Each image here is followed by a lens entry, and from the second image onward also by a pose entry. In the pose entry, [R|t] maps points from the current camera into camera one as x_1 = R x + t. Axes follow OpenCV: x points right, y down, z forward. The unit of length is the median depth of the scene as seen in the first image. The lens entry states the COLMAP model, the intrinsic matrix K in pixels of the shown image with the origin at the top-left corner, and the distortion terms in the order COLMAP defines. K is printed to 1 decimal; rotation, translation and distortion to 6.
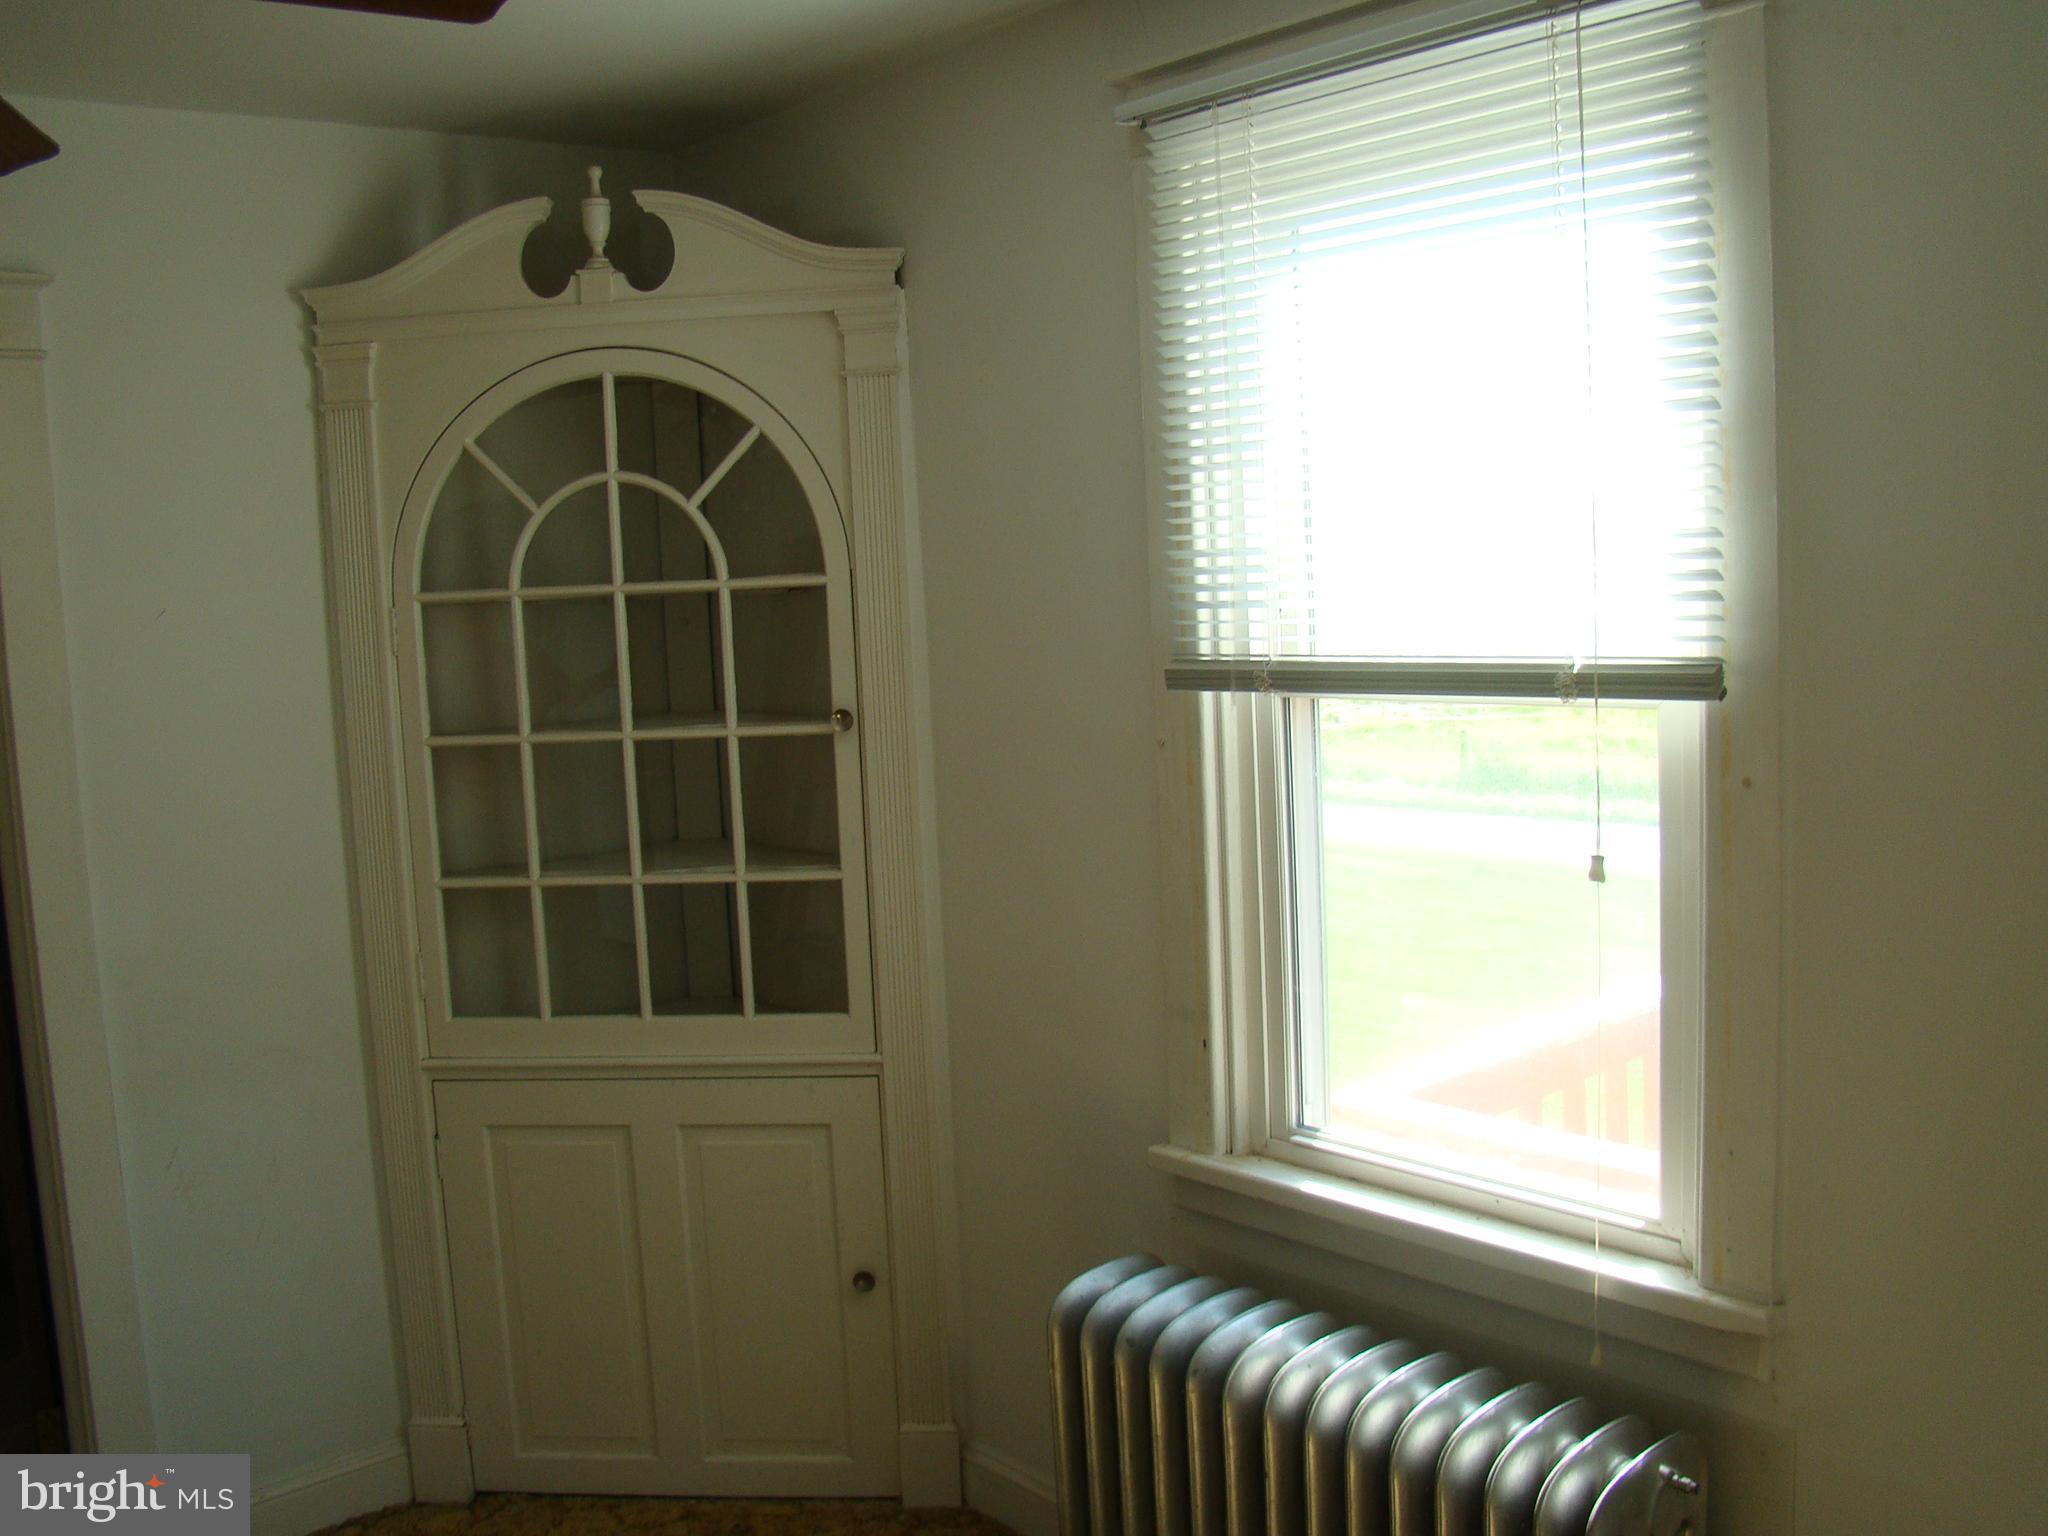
lens RADIAL K [[1883.3, 0, 1024.0], [0, 1883.3, 768.0], [0, 0, 1]] dist [-0.173176, 0.108087]
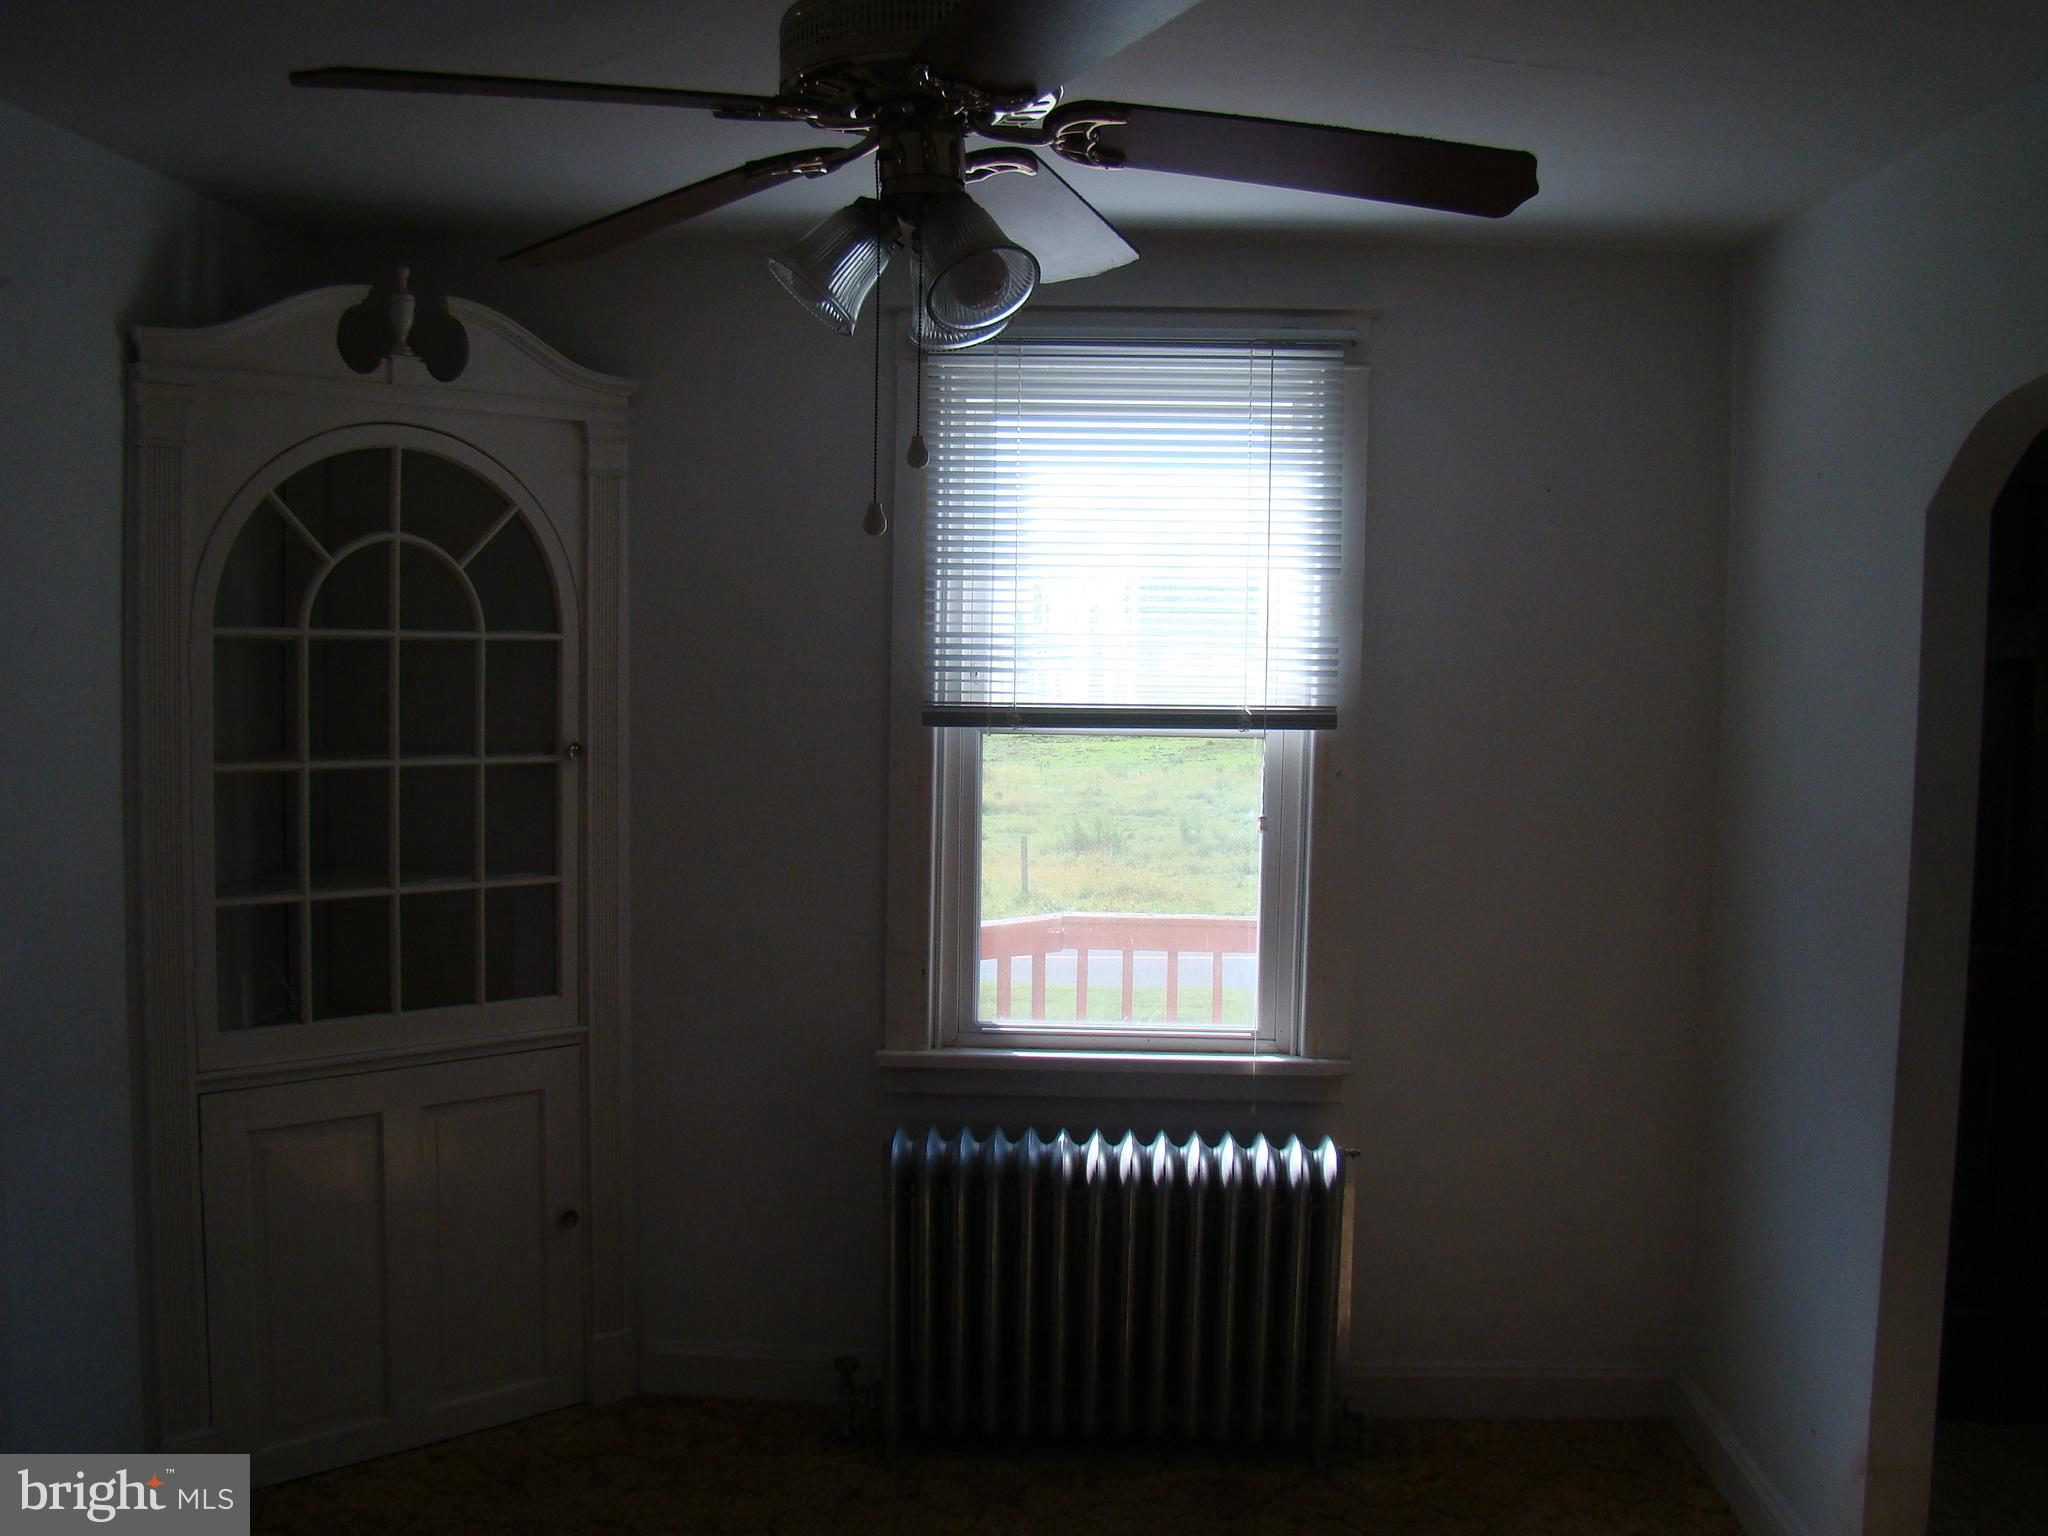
lens RADIAL K [[1883.3, 0, 1024.0], [0, 1883.3, 768.0], [0, 0, 1]] dist [-0.173176, 0.108087]
pose [[0.686017, 0.007064, 0.727551, -0.789545], [0.032416, 0.998663, -0.040262, 0.044605], [-0.726863, 0.051205, 0.684871, -0.050884]]
